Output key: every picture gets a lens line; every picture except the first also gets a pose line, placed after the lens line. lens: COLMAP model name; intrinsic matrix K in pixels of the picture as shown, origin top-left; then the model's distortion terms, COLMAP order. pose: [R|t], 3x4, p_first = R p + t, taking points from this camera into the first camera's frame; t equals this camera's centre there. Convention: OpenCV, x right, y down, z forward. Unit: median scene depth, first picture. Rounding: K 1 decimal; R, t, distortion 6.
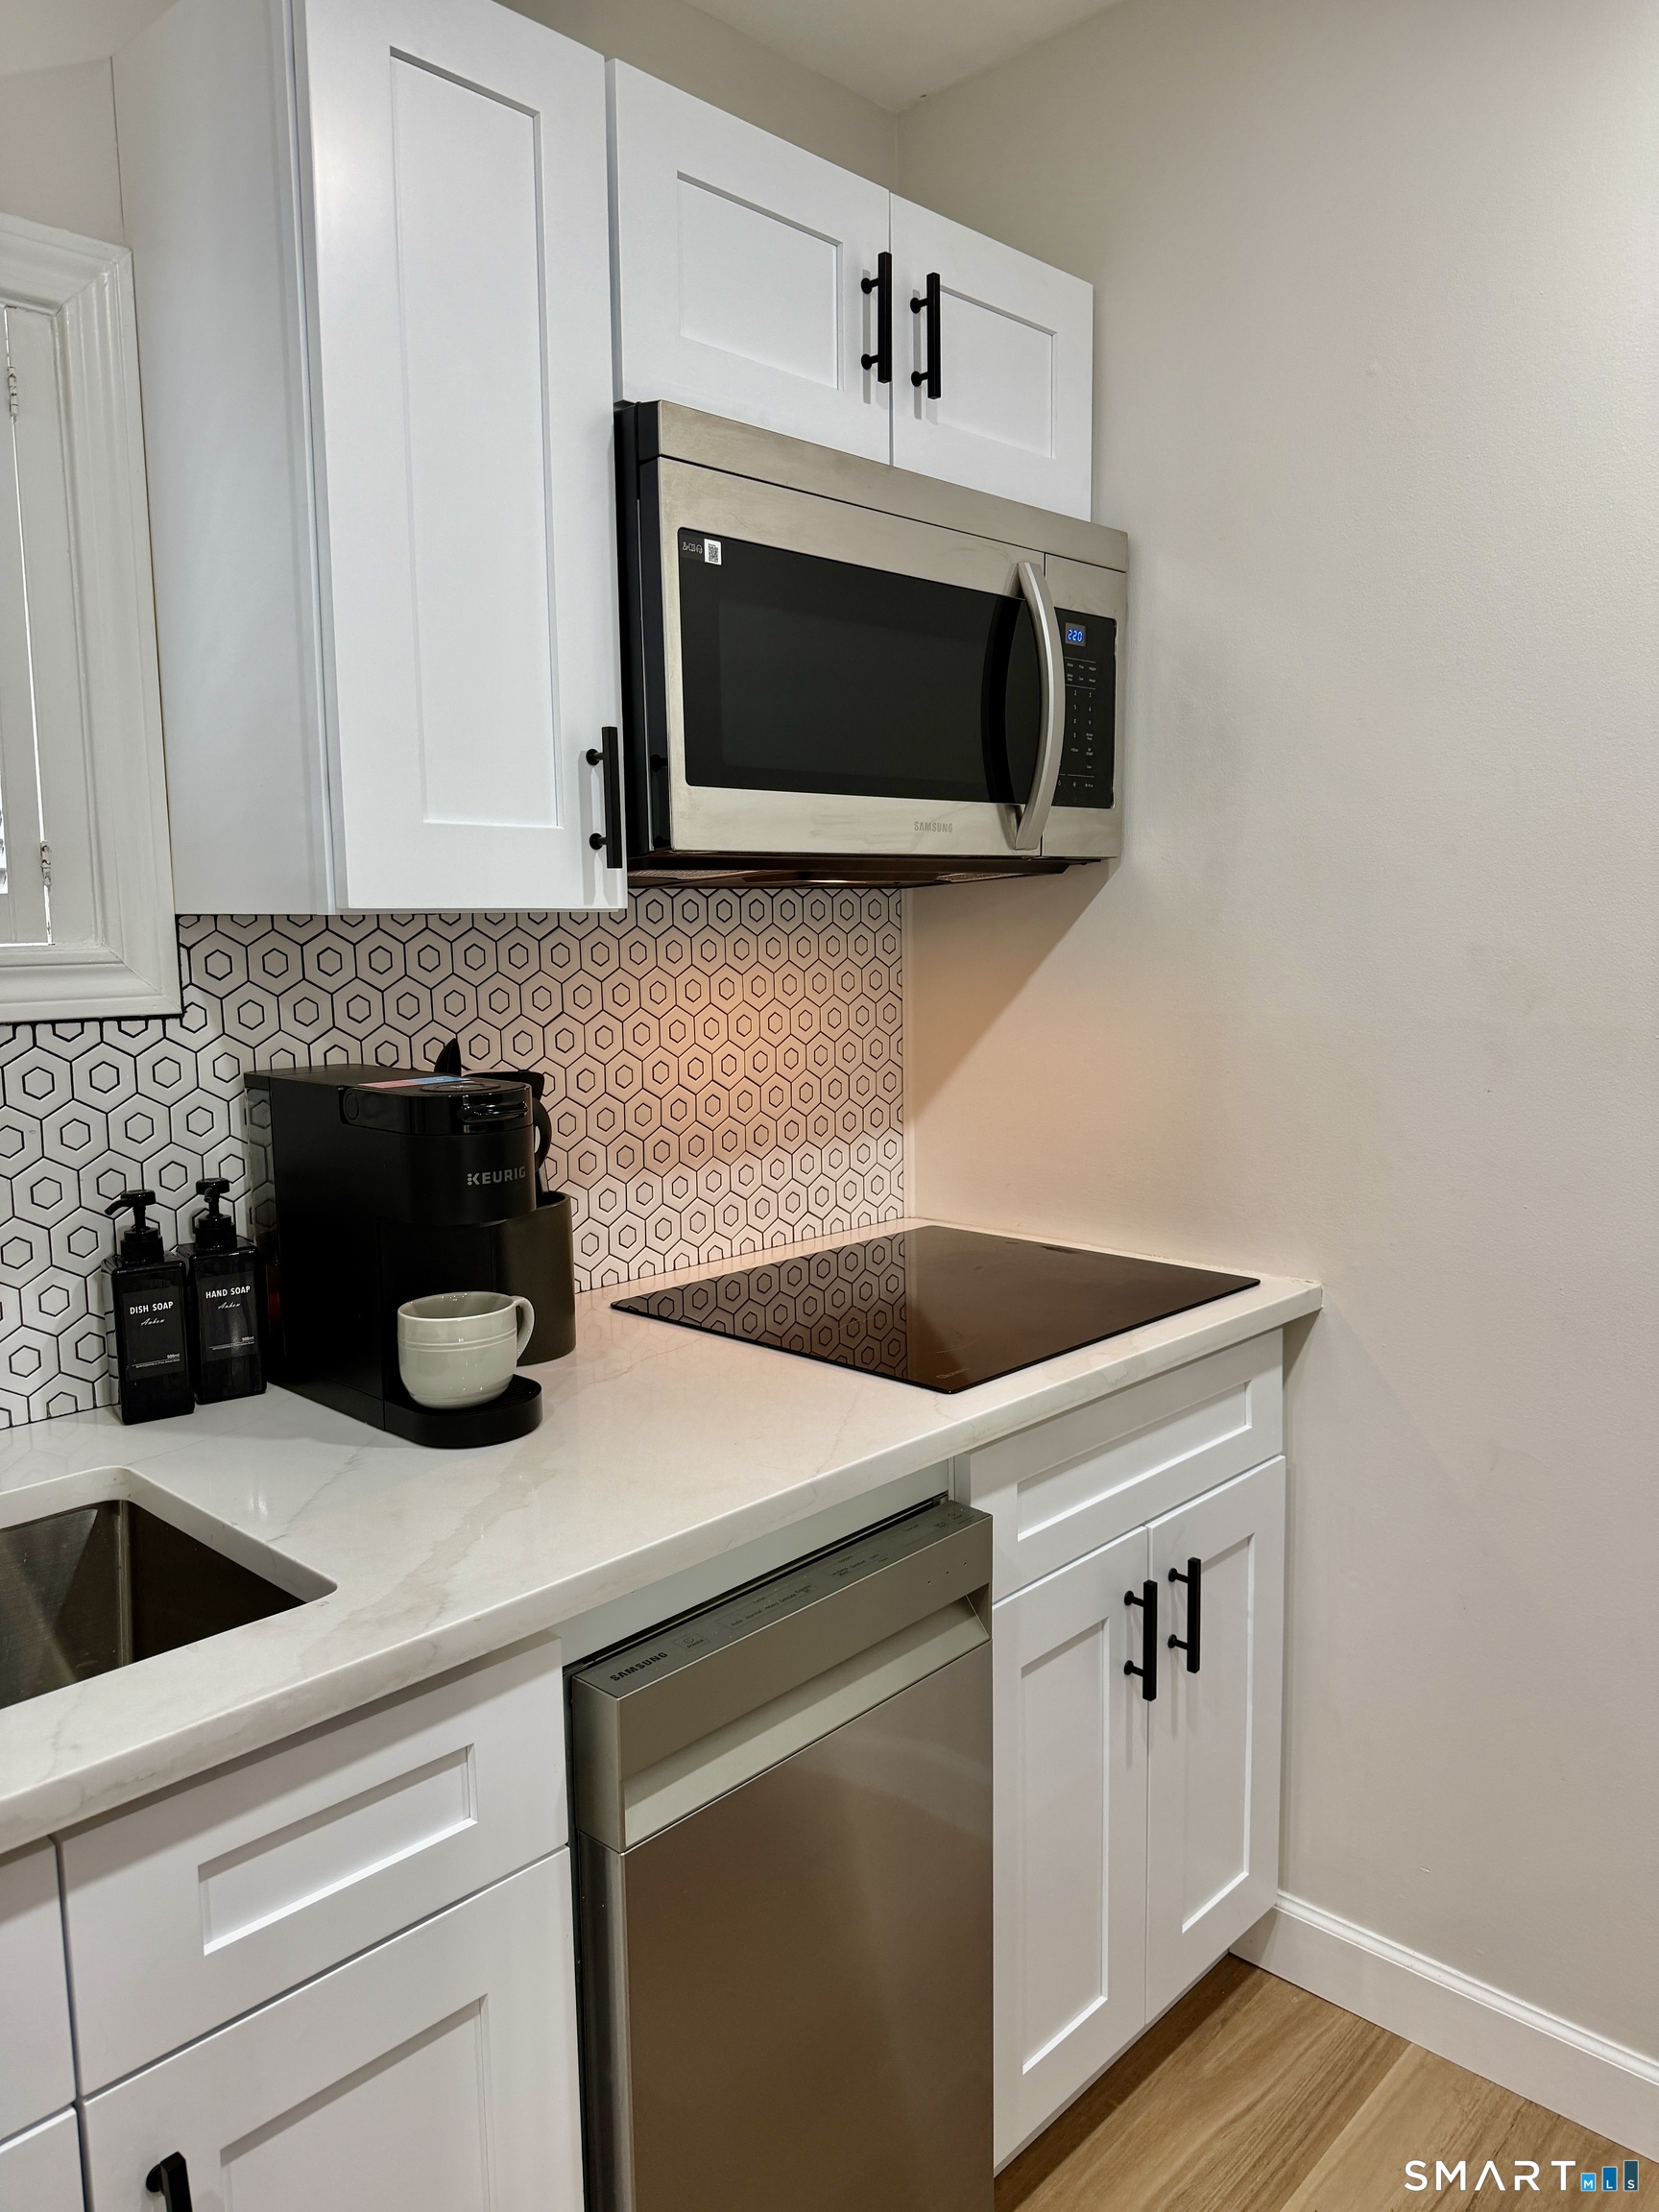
lens RADIAL K [[1543.1, 0, 867.7], [0, 1543.1, 1104.7], [0, 0, 1]] dist [0.069416, -0.085895]
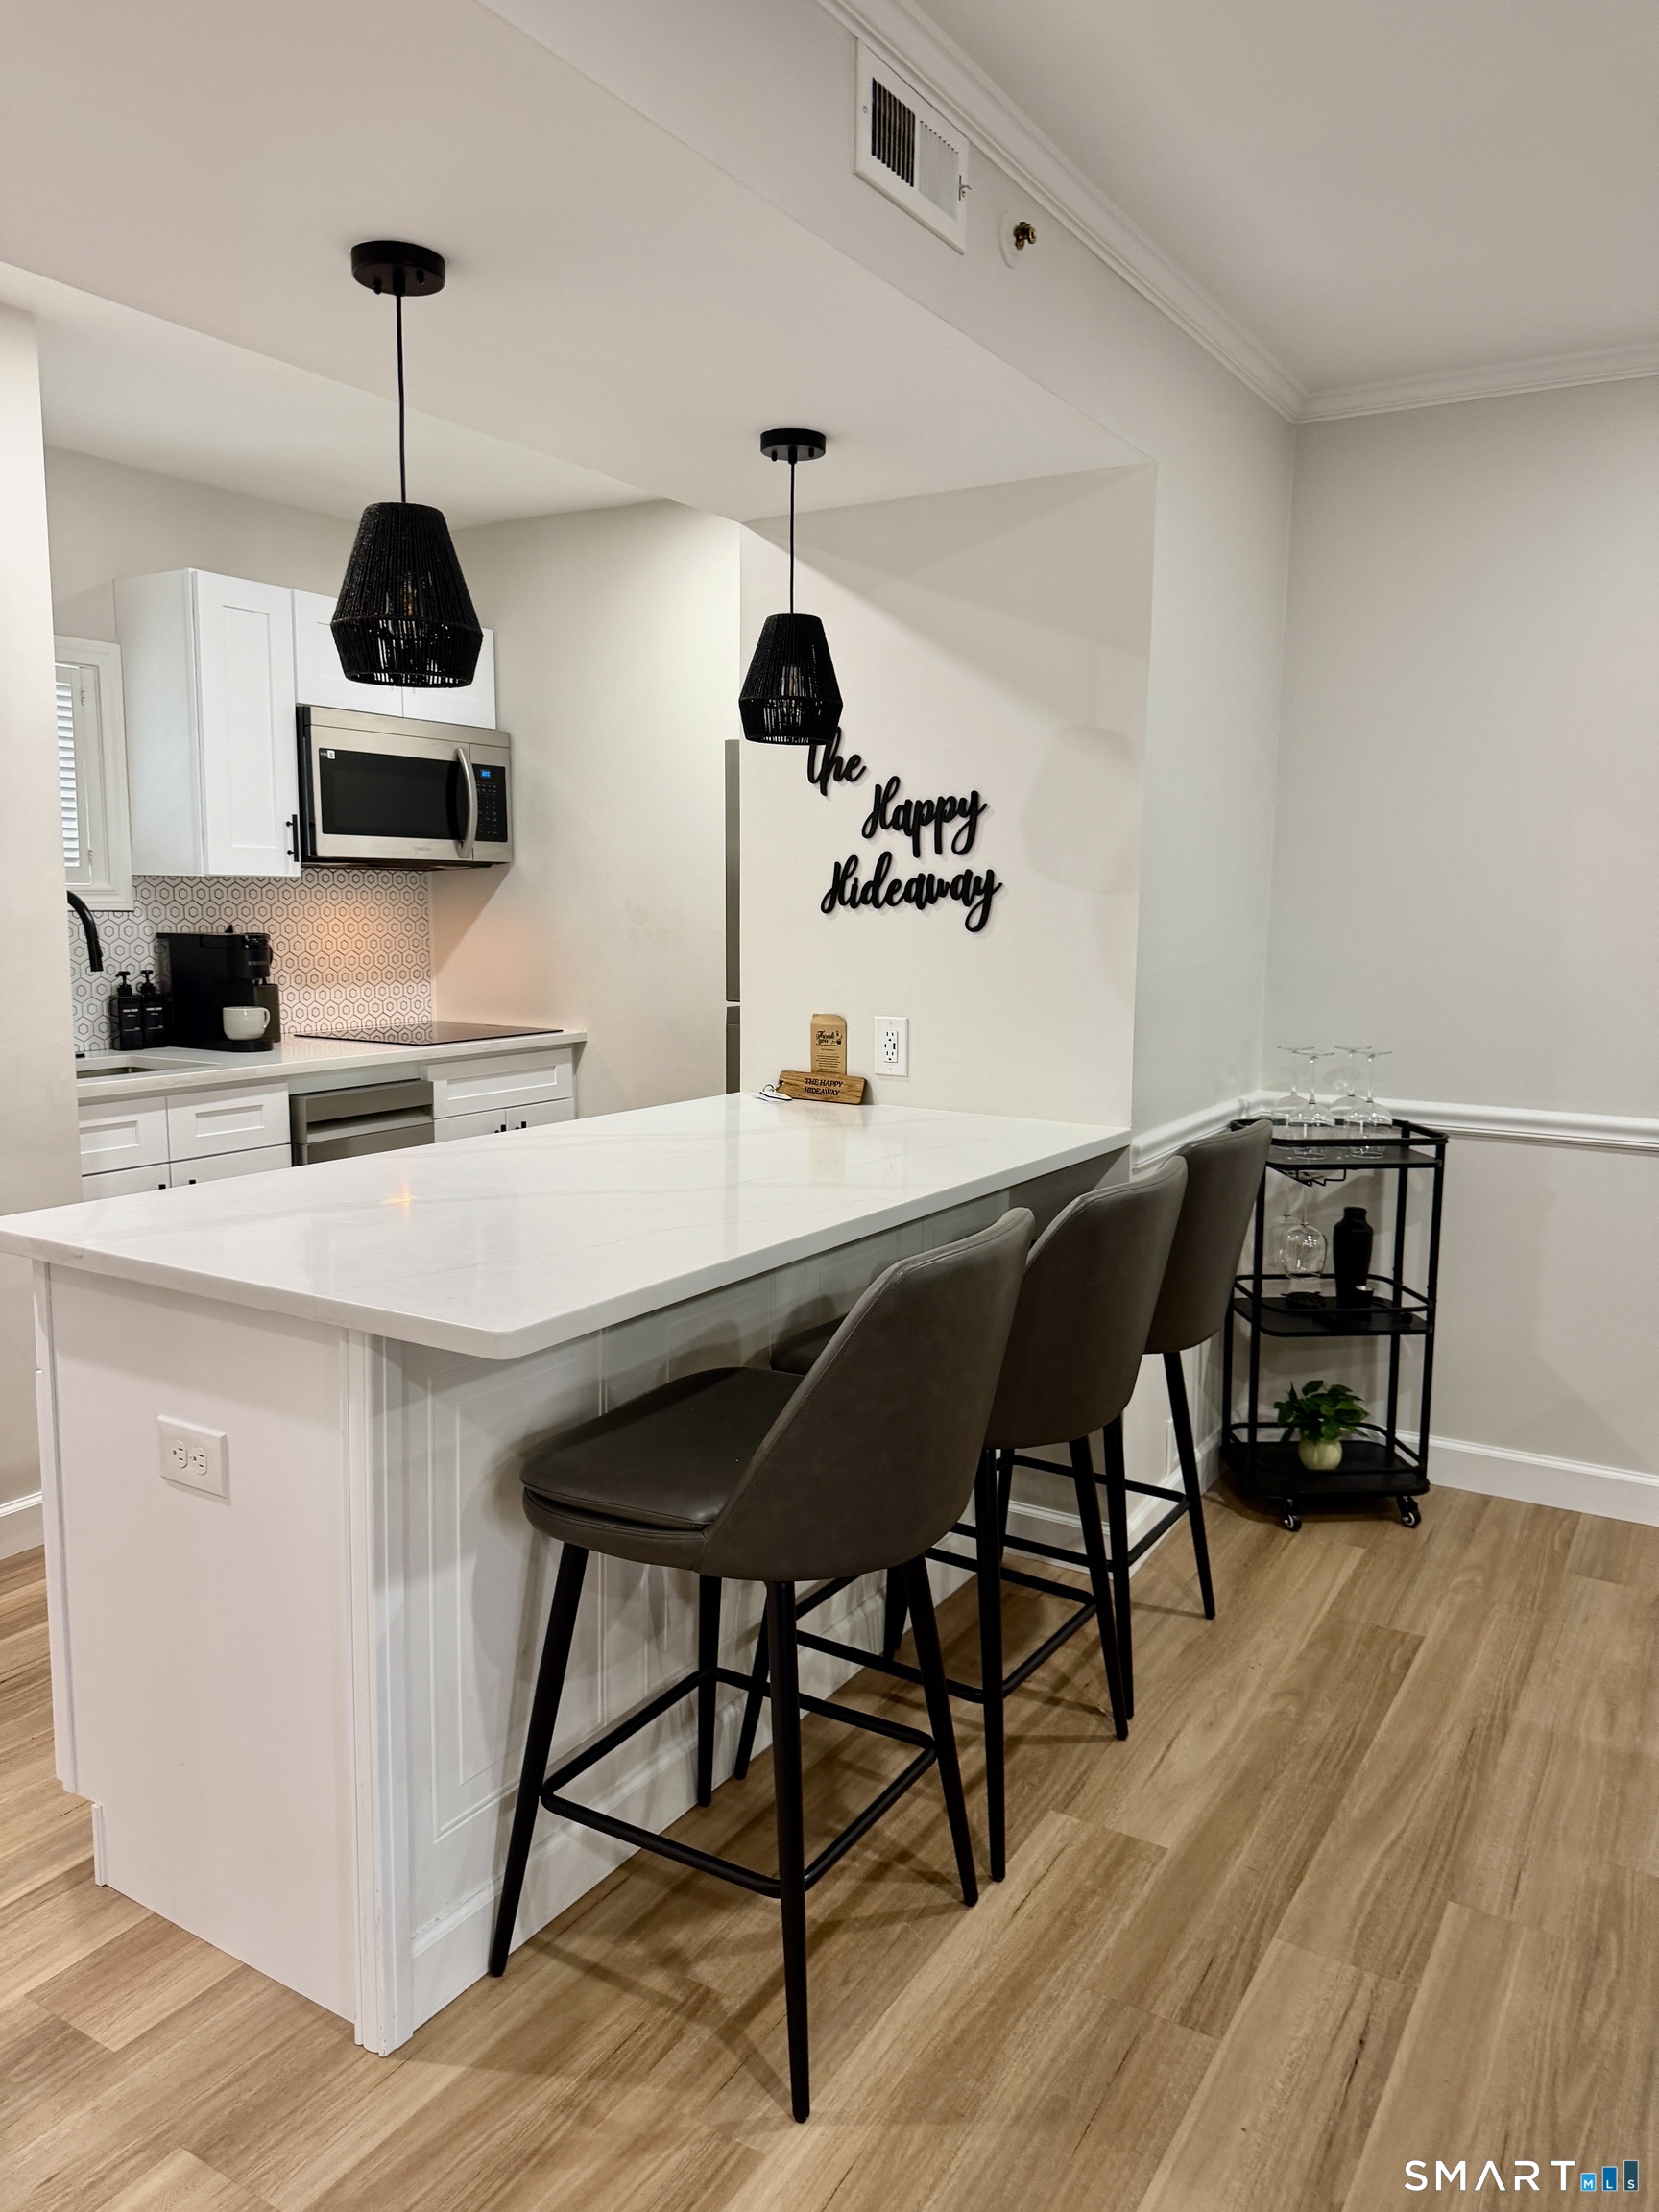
lens RADIAL K [[1543.1, 0, 843.4], [0, 1543.1, 1108.3], [0, 0, 1]] dist [0.069416, -0.085895]
pose [[0.981231, -0.008500, 0.192650, 0.262904], [0.007360, 0.999951, 0.006633, 0.283948], [-0.192697, -0.005091, 0.981245, -1.967615]]
